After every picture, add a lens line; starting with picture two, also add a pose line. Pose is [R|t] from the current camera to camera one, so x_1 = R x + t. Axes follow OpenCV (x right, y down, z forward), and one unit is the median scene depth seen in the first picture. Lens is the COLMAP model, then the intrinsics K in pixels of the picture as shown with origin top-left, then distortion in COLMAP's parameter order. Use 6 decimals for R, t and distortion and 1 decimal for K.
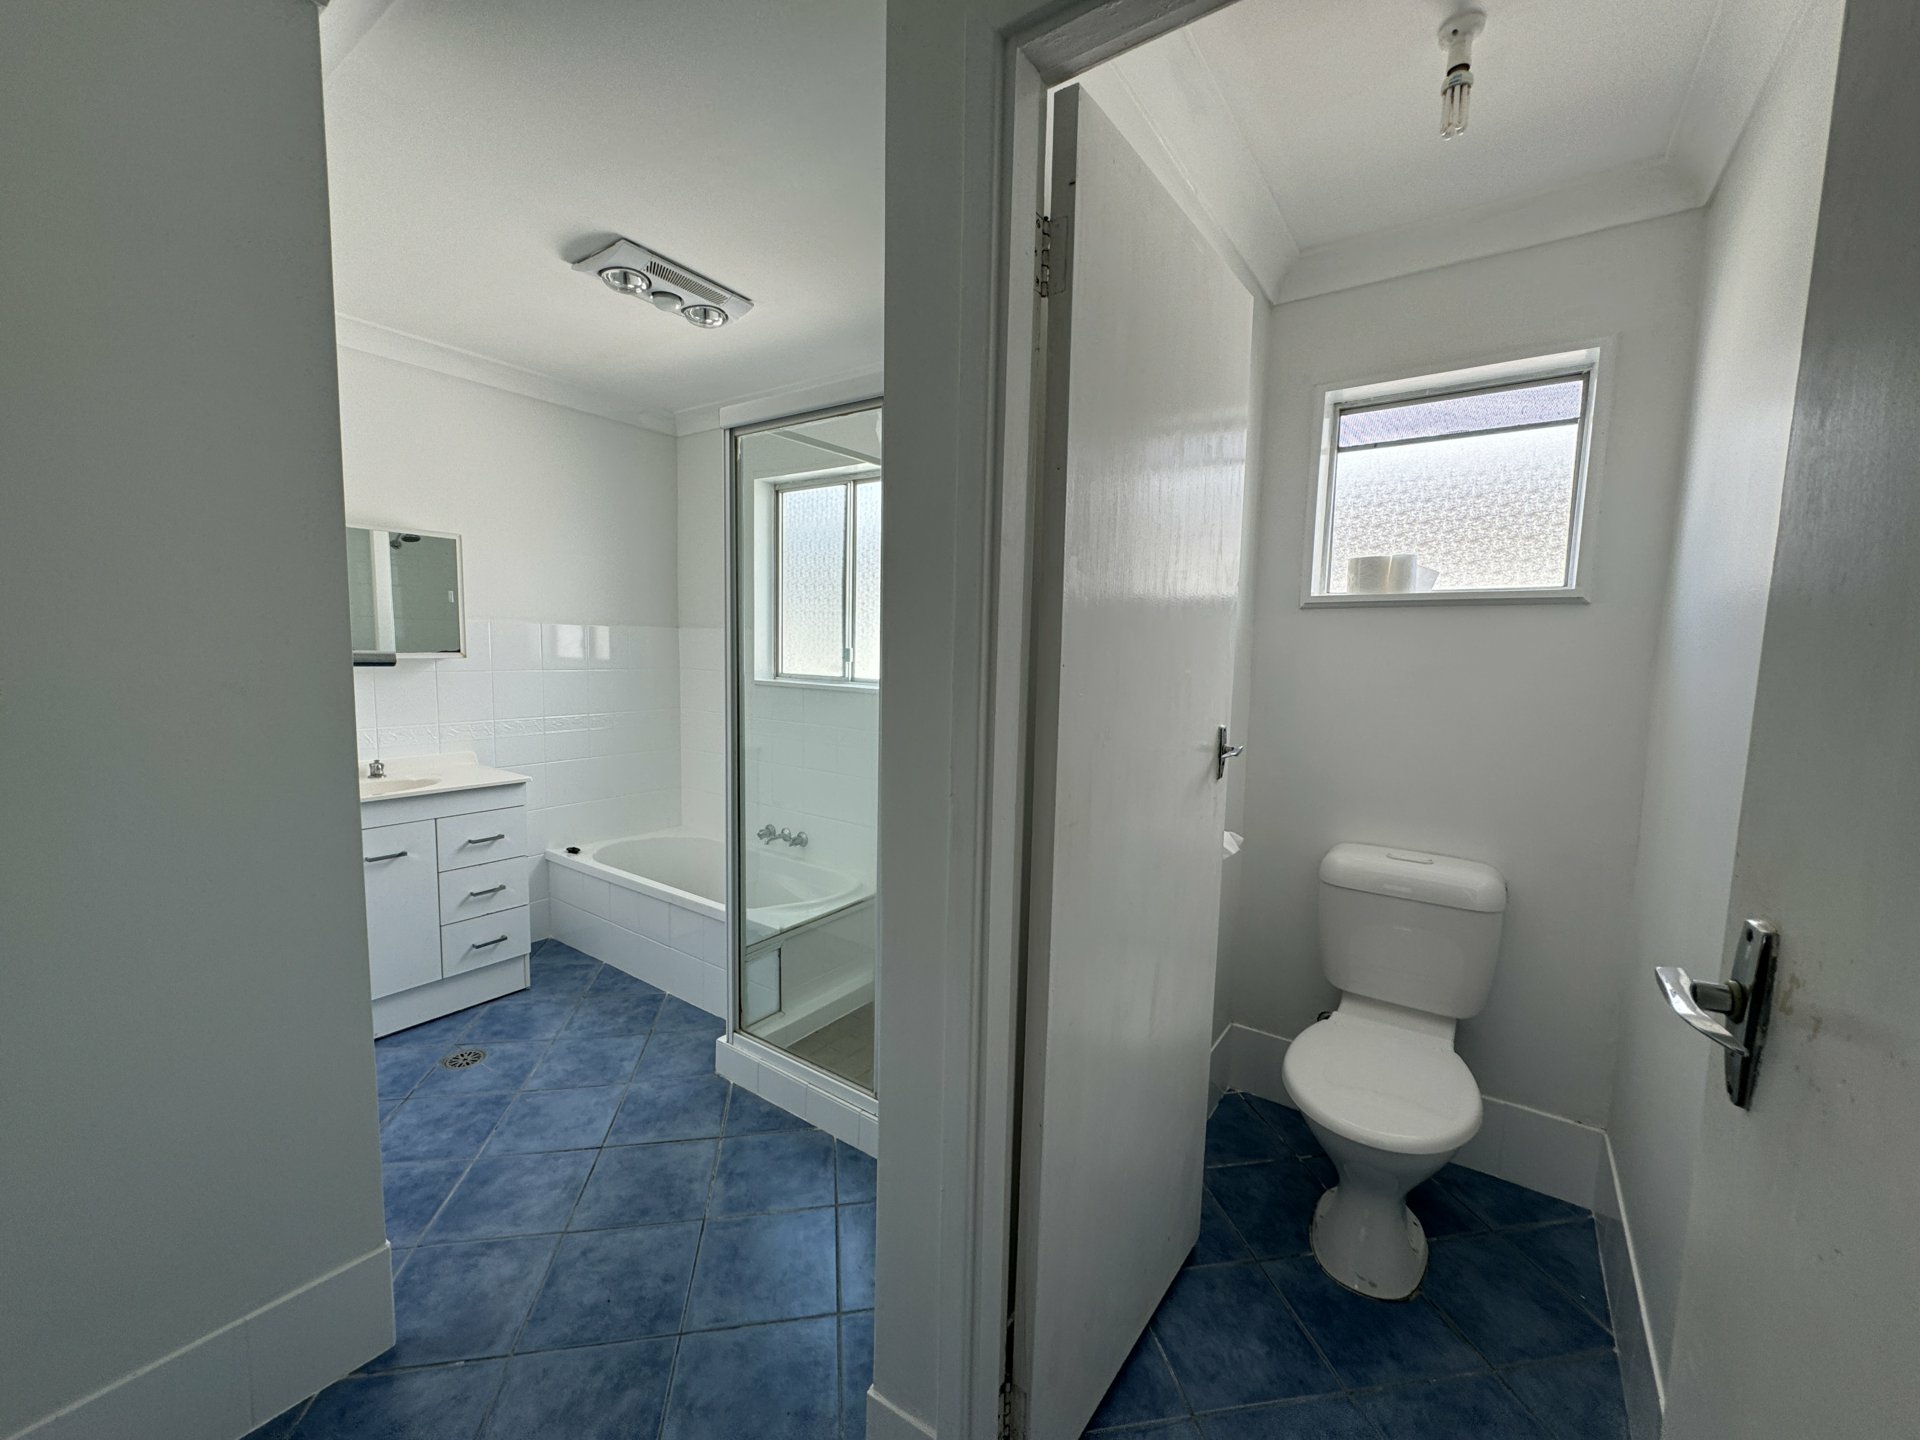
lens RADIAL K [[765.9, 0, 956.8], [0, 765.9, 721.3], [0, 0, 1]] dist [-0.000201, 0.000145]
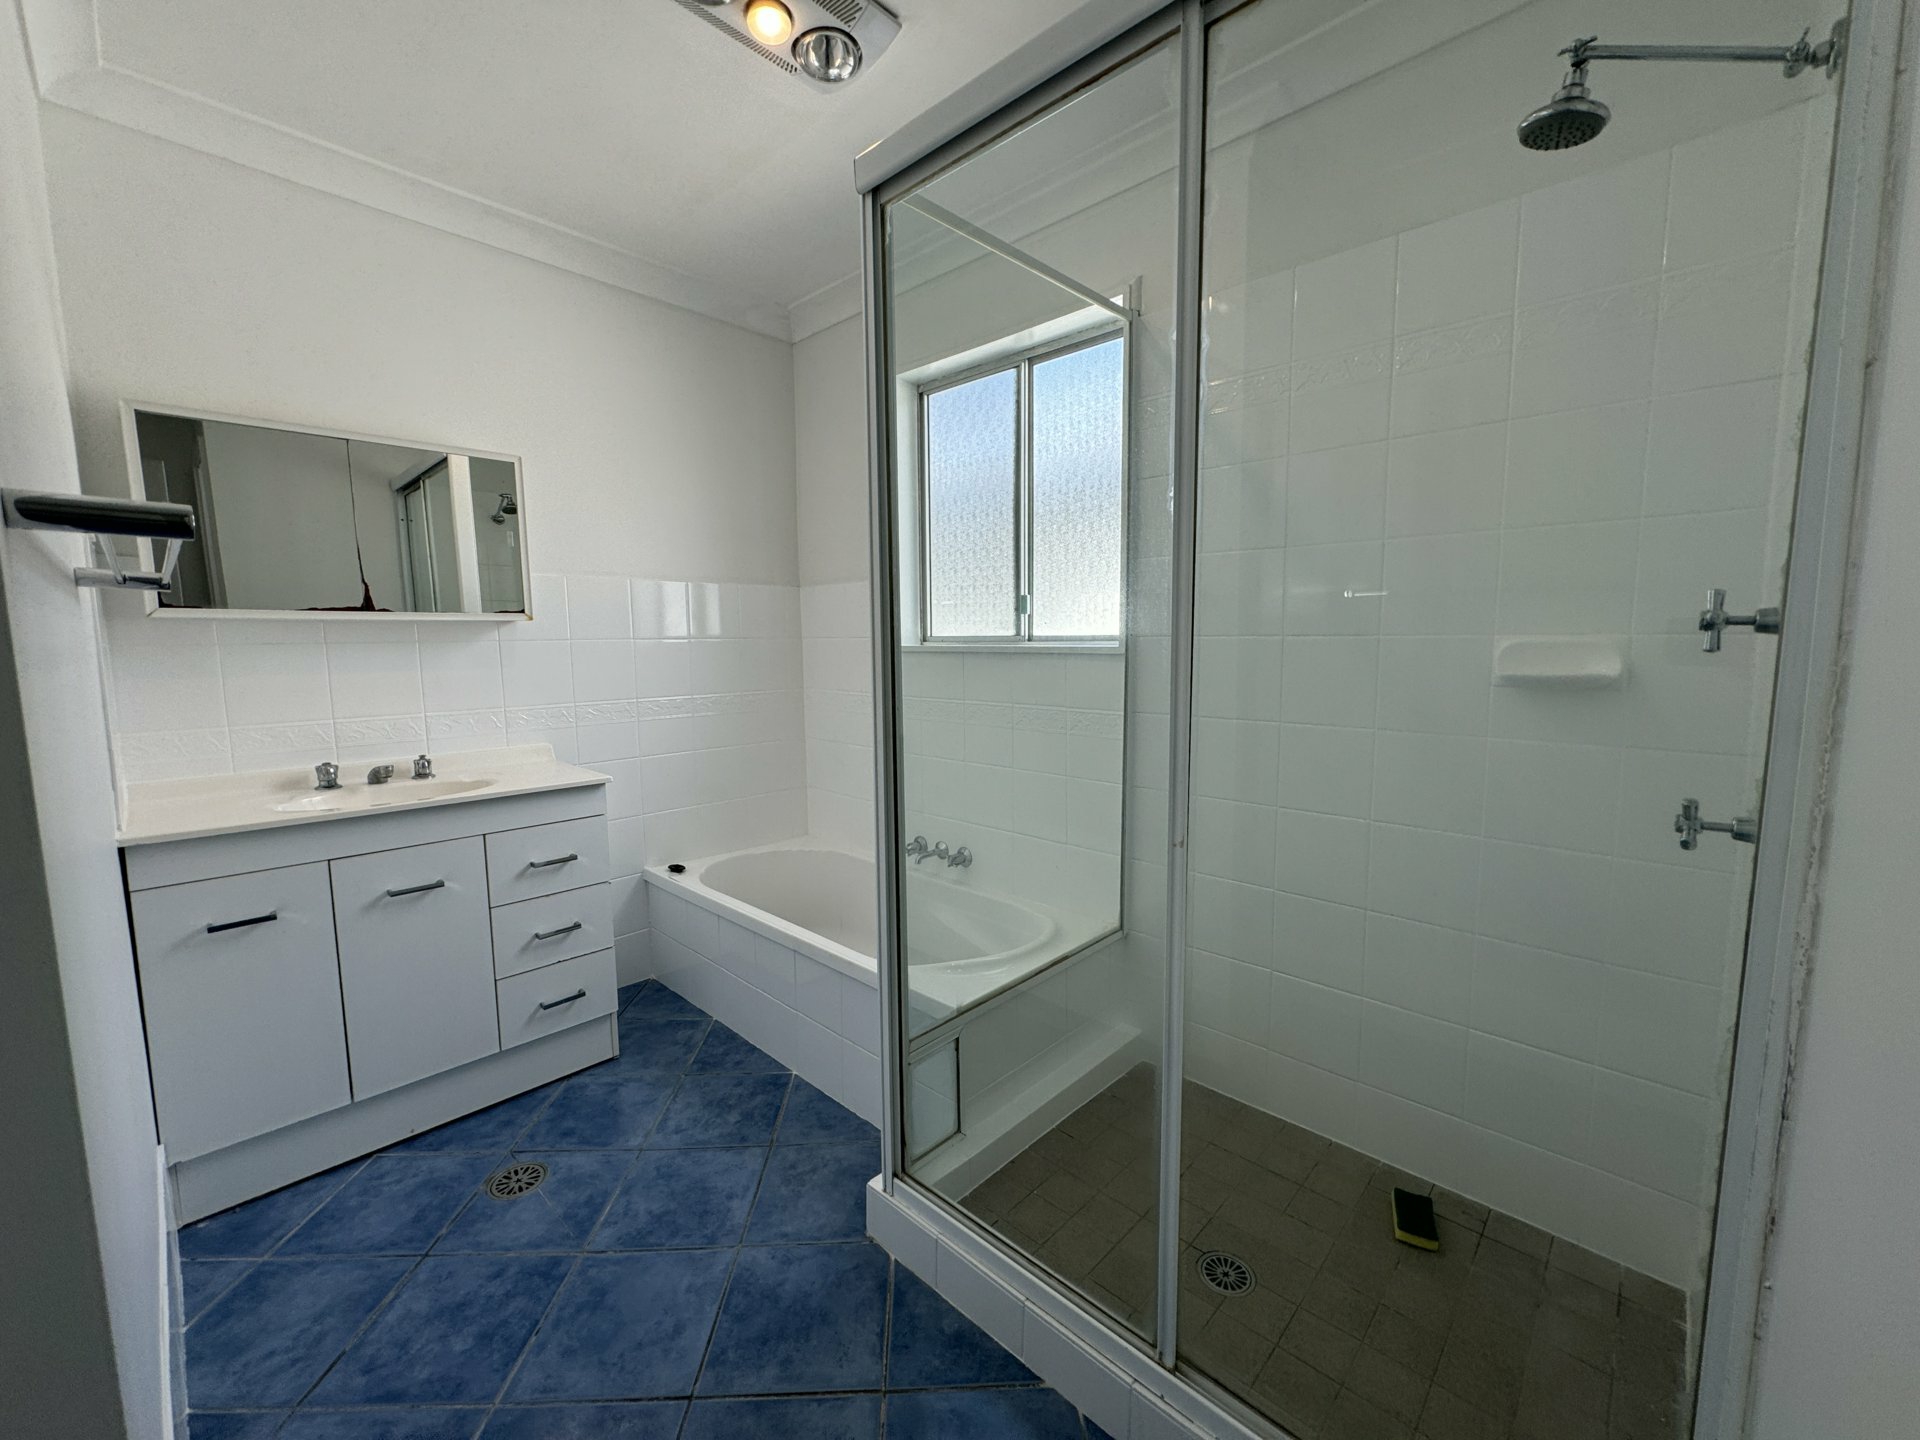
lens RADIAL K [[765.9, 0, 956.8], [0, 765.9, 721.3], [0, 0, 1]] dist [-0.000201, 0.000145]
pose [[0.988602, -0.017679, -0.149510, -0.122531], [0.018796, 0.999805, 0.006060, 0.022858], [0.149373, -0.008801, 0.988742, 0.340217]]
